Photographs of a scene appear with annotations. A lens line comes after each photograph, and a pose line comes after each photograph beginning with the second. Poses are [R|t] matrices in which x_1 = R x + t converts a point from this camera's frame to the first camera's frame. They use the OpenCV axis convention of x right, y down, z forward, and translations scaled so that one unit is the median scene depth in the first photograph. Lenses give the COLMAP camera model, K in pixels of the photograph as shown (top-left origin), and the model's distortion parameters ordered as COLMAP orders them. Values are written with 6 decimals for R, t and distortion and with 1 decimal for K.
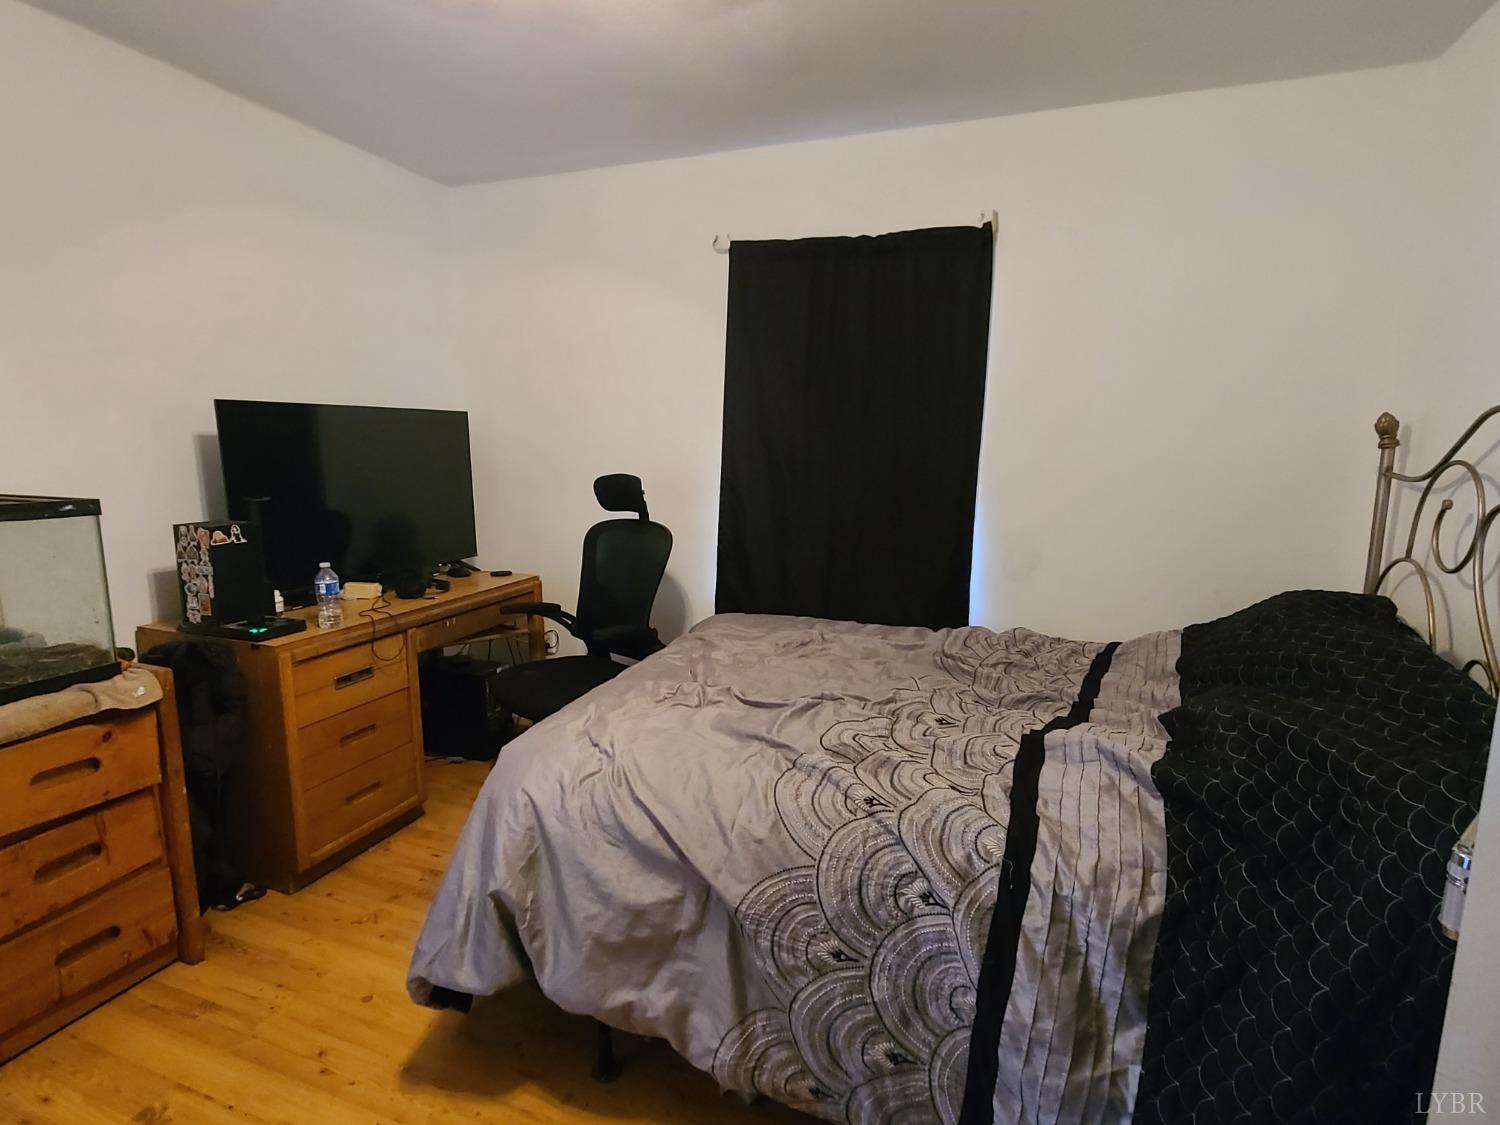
lens RADIAL K [[767.6, 0, 750.0], [0, 767.6, 562.5], [0, 0, 1]] dist [-0.003497, -0.000689]
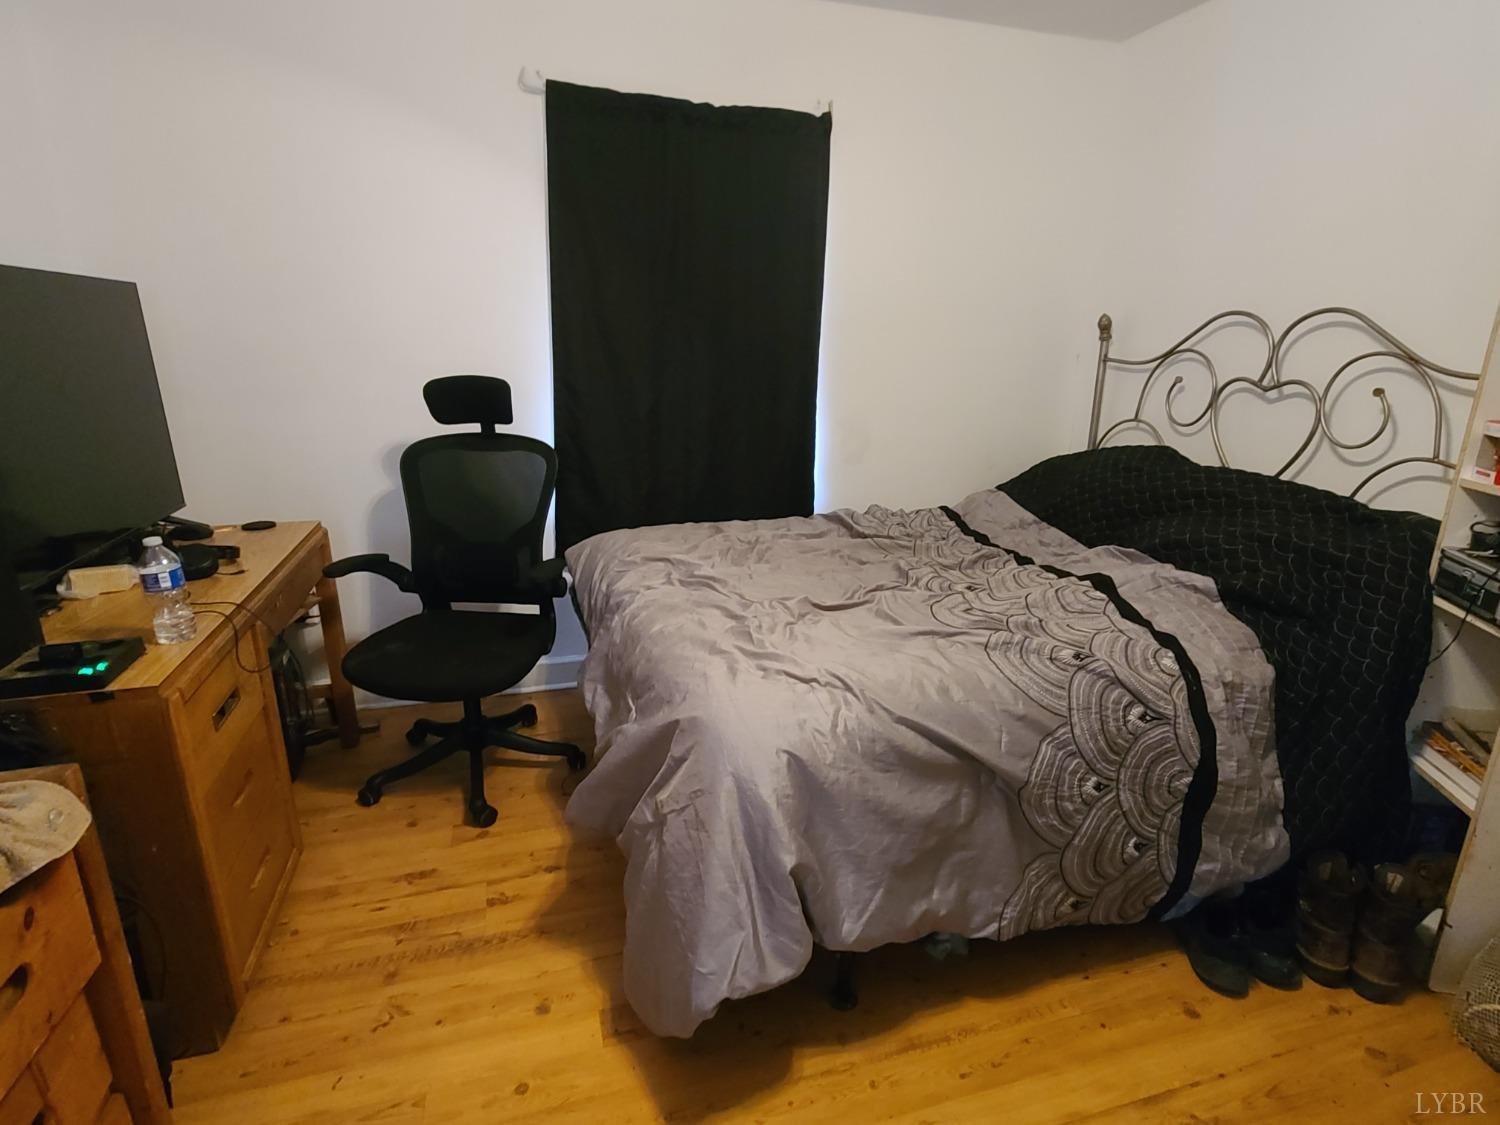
lens RADIAL K [[767.6, 0, 750.0], [0, 767.6, 562.5], [0, 0, 1]] dist [-0.003497, -0.000689]
pose [[0.794020, -0.169341, 0.583829, -0.805721], [0.090476, 0.982640, 0.161967, -0.053210], [-0.601121, -0.075782, 0.795557, 0.359184]]
